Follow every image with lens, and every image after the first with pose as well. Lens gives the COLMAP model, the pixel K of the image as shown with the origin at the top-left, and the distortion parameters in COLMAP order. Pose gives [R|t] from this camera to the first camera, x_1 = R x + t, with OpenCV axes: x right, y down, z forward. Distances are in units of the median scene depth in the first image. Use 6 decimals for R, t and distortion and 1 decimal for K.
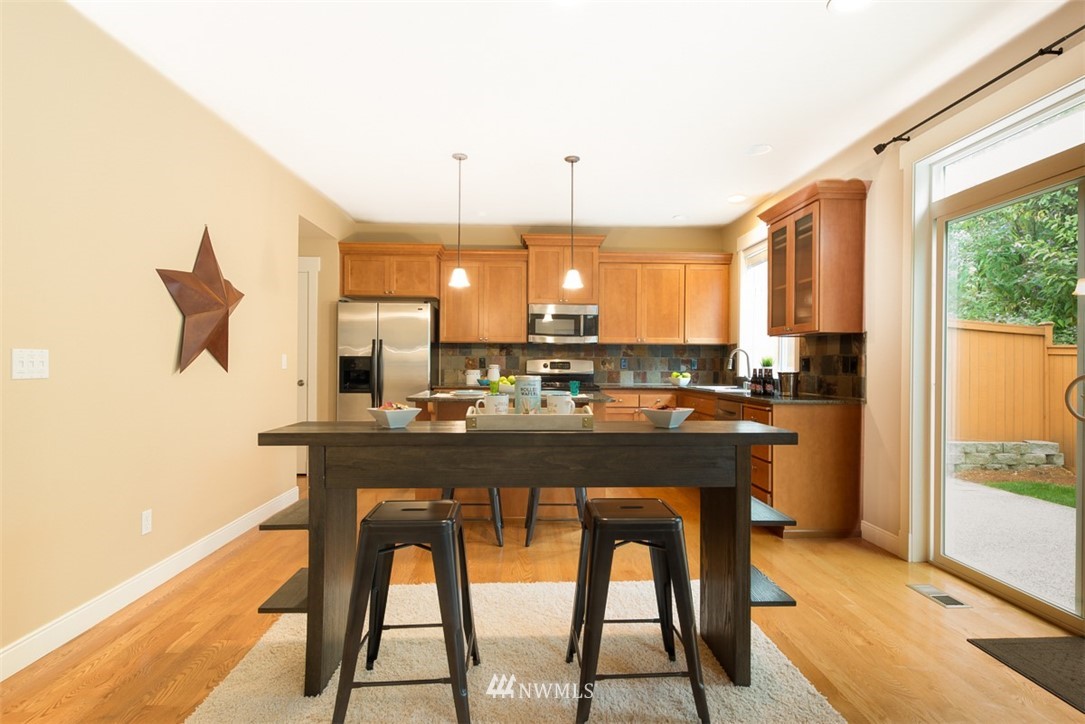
lens RADIAL K [[559.6, 0, 542.5], [0, 559.6, 362.0], [0, 0, 1]] dist [-0.000183, -0.000582]
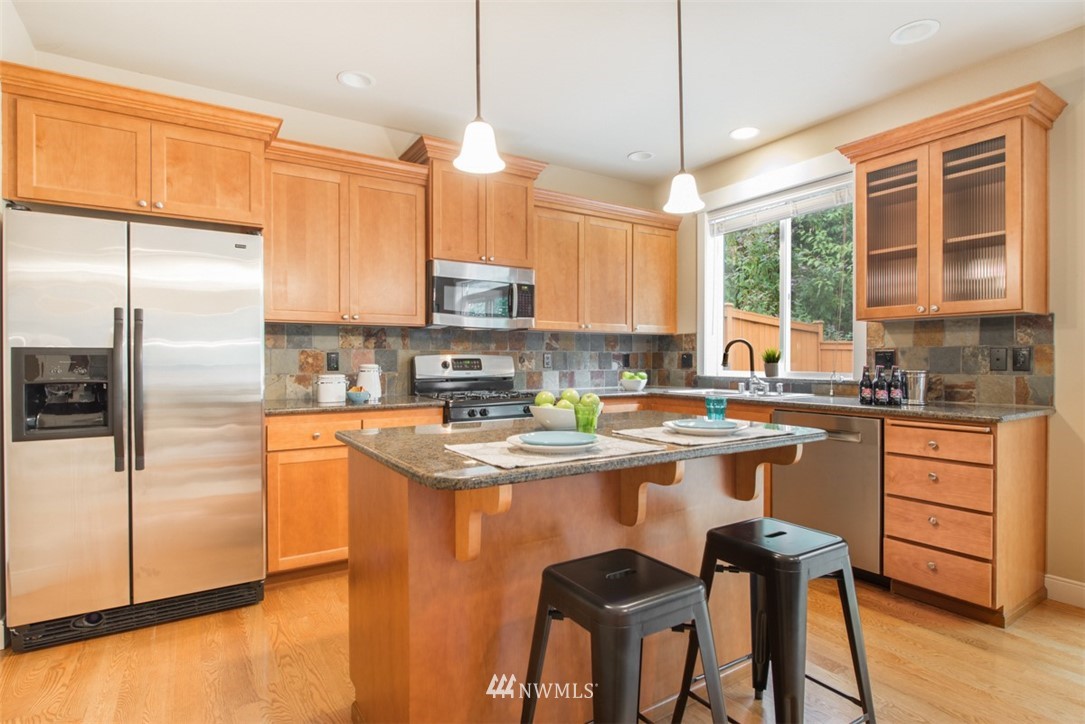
lens RADIAL K [[559.6, 0, 542.5], [0, 559.6, 362.0], [0, 0, 1]] dist [-0.000183, -0.000582]
pose [[0.864032, -0.009915, 0.503339, -0.217529], [0.006361, 0.999941, 0.008779, -0.001353], [-0.503396, -0.004384, 0.864044, 0.433896]]
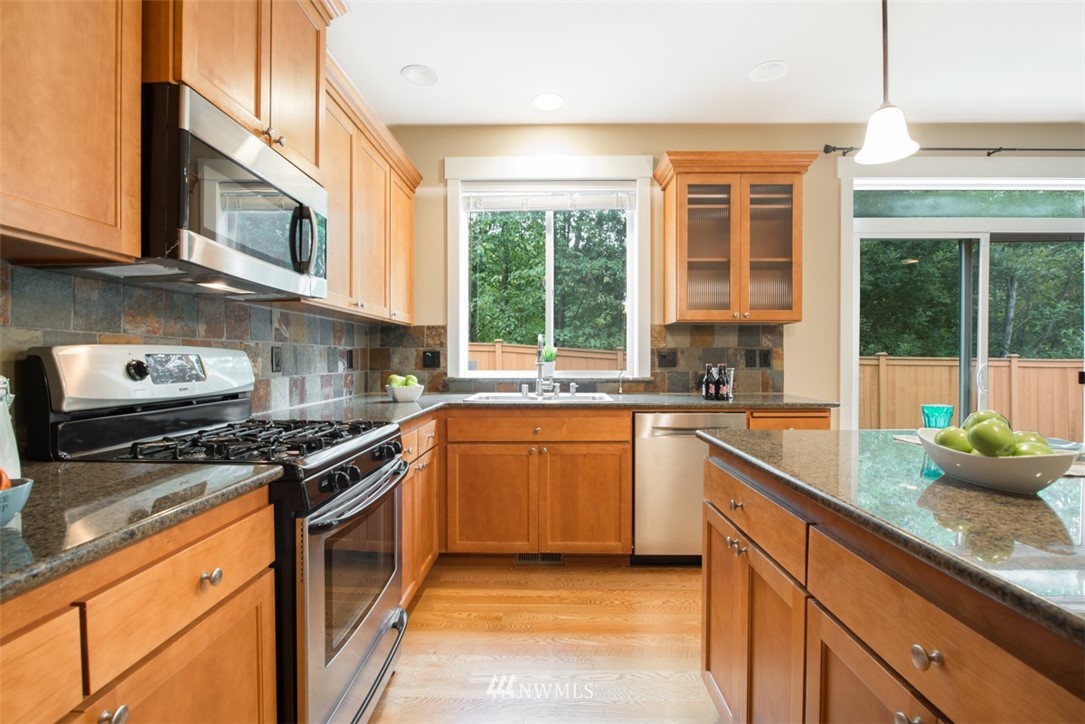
lens RADIAL K [[506.8, 0, 542.5], [0, 506.8, 362.0], [0, 0, 1]] dist [0.000439, -0.000002]
pose [[0.054193, -0.014766, 0.998421, -0.209385], [-0.001662, 0.999888, 0.014877, -0.000710], [-0.998529, -0.002466, 0.054163, 0.842912]]
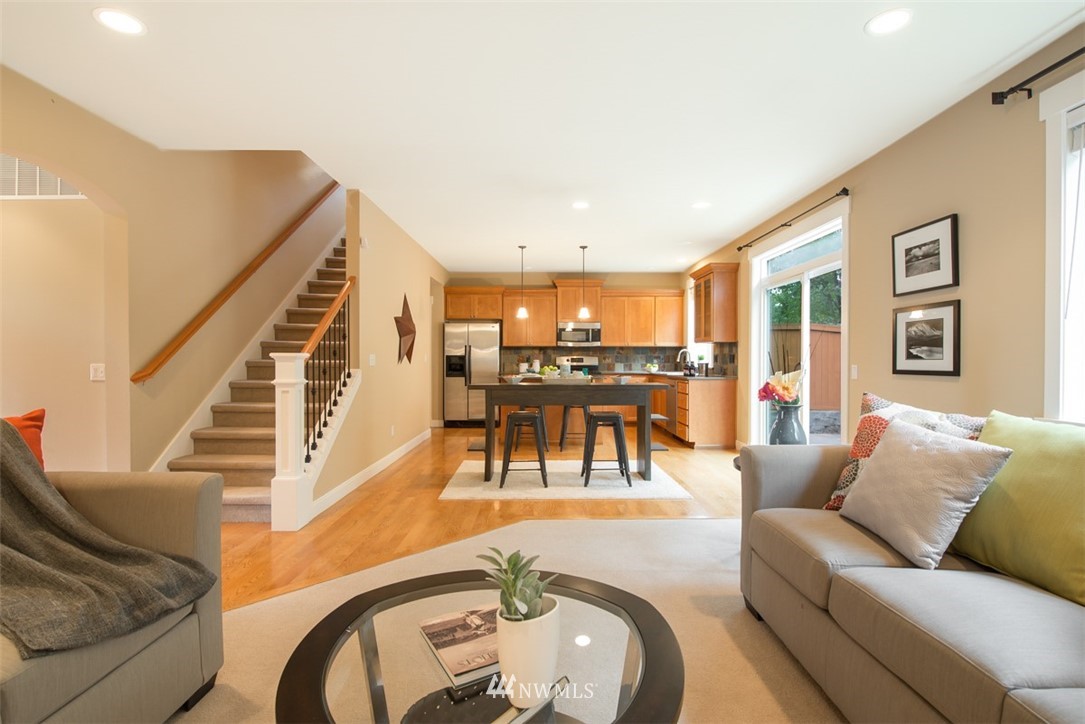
lens RADIAL K [[506.8, 0, 542.5], [0, 506.8, 362.0], [0, 0, 1]] dist [0.000439, -0.000002]
pose [[0.999402, -0.005383, -0.034155, -0.018472], [0.005663, 0.999951, 0.008118, -0.001009], [0.034110, -0.008307, 0.999384, -0.467379]]
